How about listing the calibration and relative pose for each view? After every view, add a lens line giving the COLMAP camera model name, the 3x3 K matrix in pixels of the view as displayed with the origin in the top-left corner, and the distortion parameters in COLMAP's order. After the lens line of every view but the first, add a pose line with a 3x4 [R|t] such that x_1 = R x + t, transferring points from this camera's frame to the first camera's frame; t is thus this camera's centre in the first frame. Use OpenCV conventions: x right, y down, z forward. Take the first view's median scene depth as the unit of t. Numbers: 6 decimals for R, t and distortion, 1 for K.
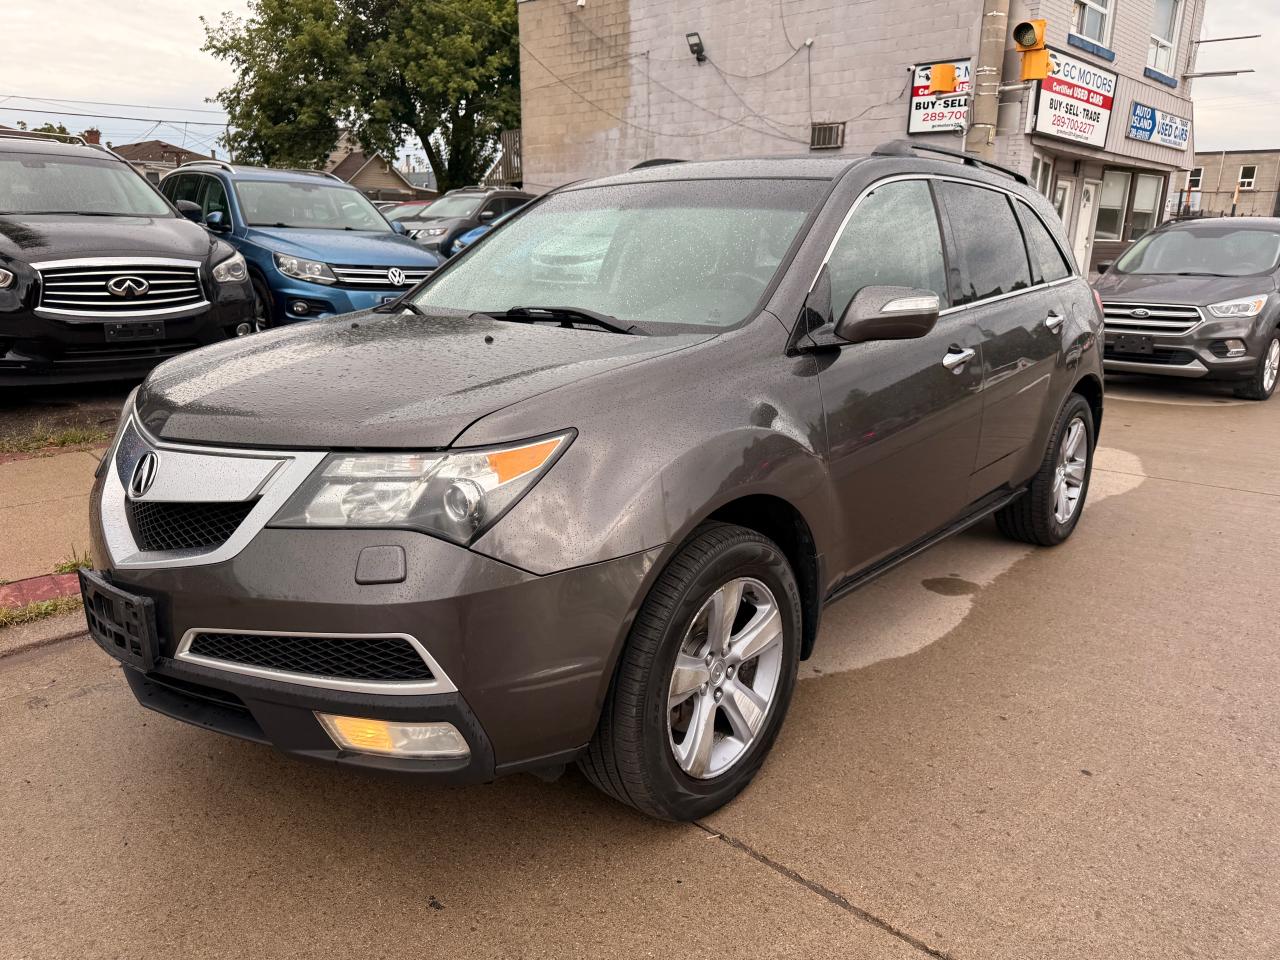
lens RADIAL K [[909.3, 0, 639.4], [0, 909.3, 483.4], [0, 0, 1]] dist [0.019532, -0.019570]
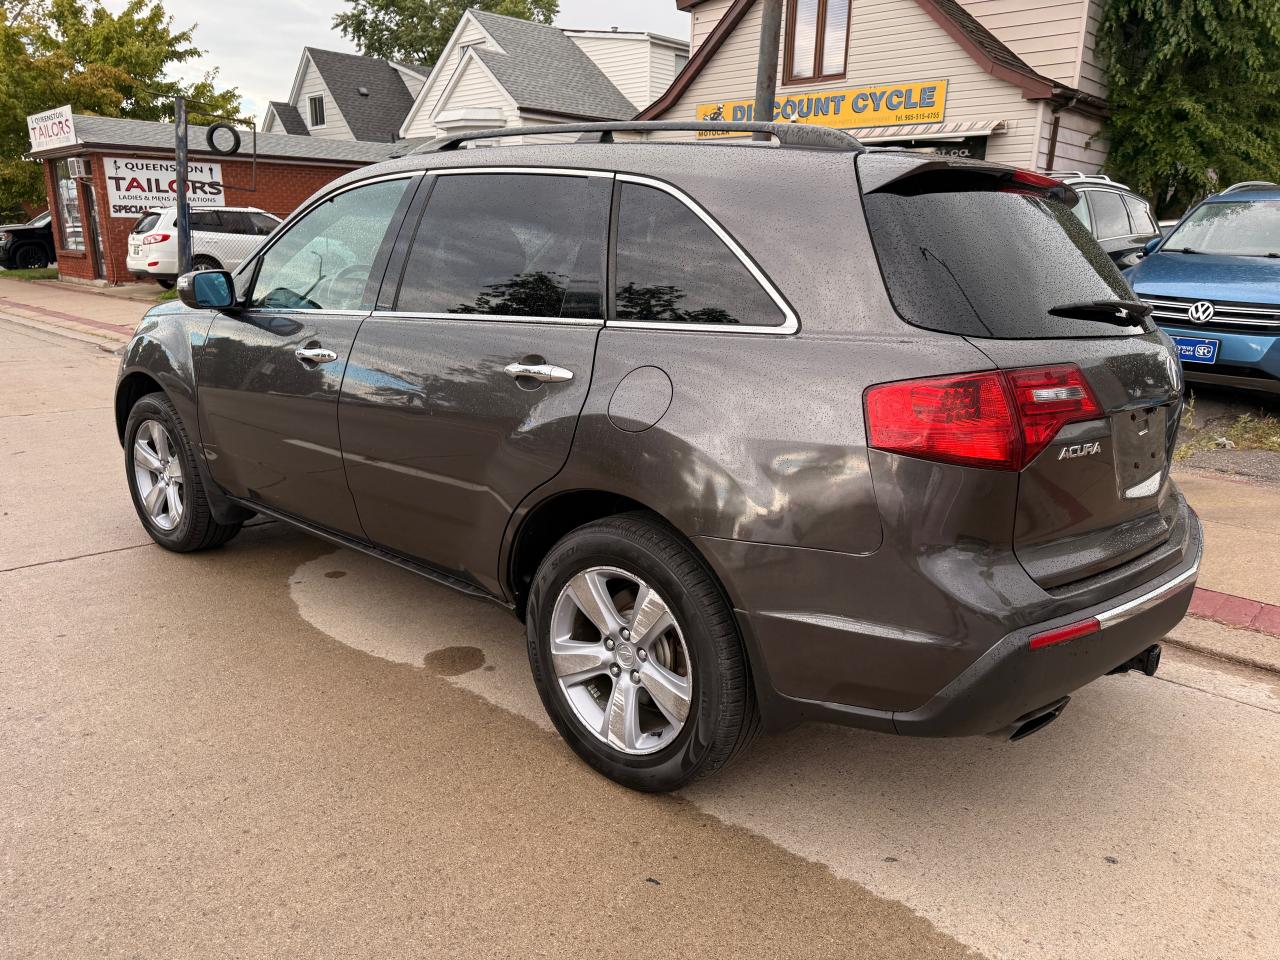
lens RADIAL K [[909.3, 0, 642.7], [0, 909.3, 480.5], [0, 0, 1]] dist [0.019532, -0.019570]
pose [[0.000873, 0.238939, -0.971034, 0.539109], [-0.285098, 0.930795, 0.228781, -0.134269], [0.958498, 0.276640, 0.068933, 0.521296]]
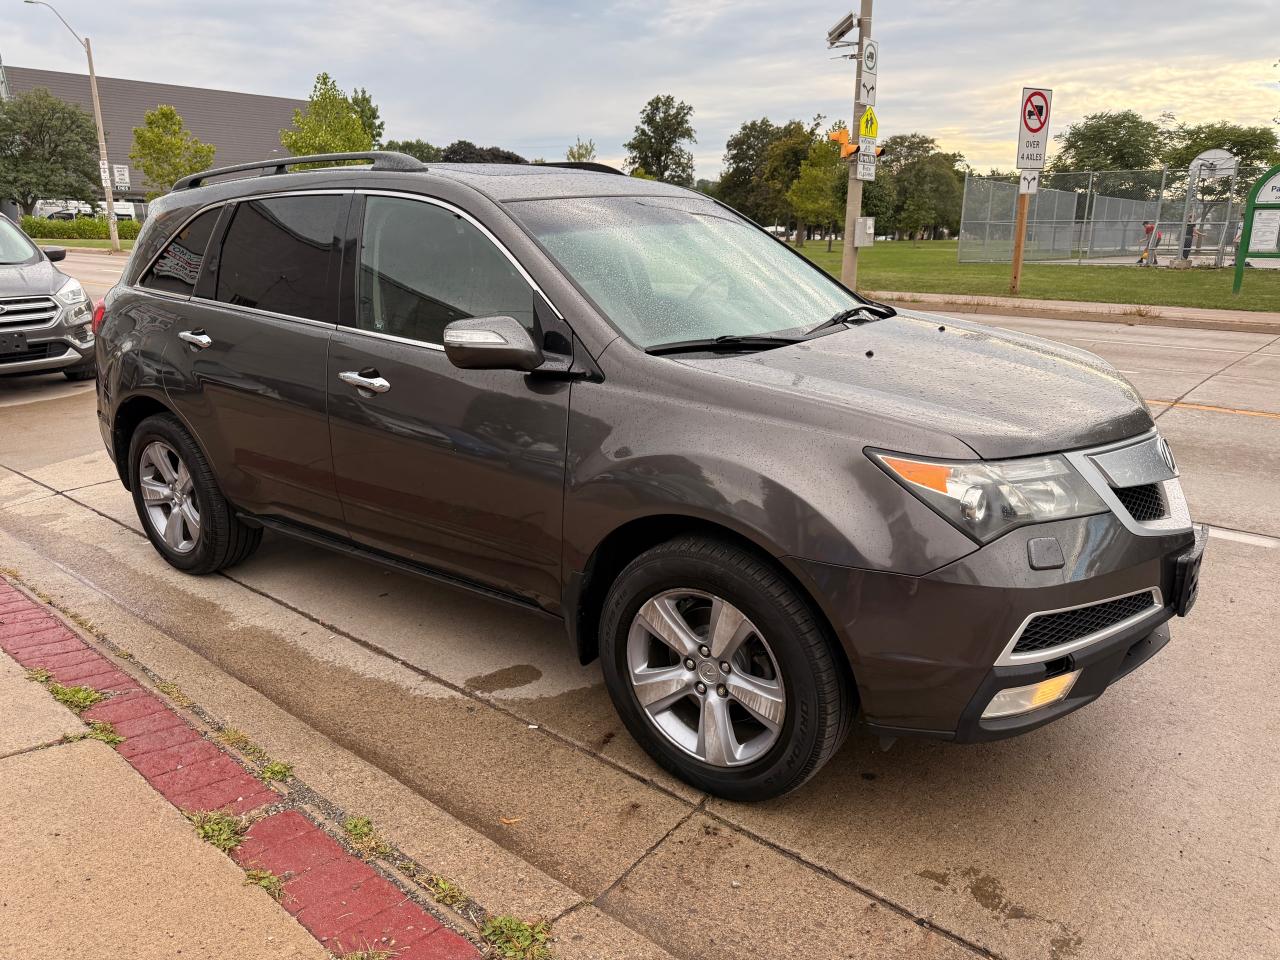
lens RADIAL K [[909.3, 0, 643.2], [0, 909.3, 487.8], [0, 0, 1]] dist [0.019532, -0.019570]
pose [[-0.073288, -0.298374, 0.951631, -0.430452], [0.265644, 0.913885, 0.306997, -0.139203], [-0.961282, 0.275294, 0.012285, 0.443527]]
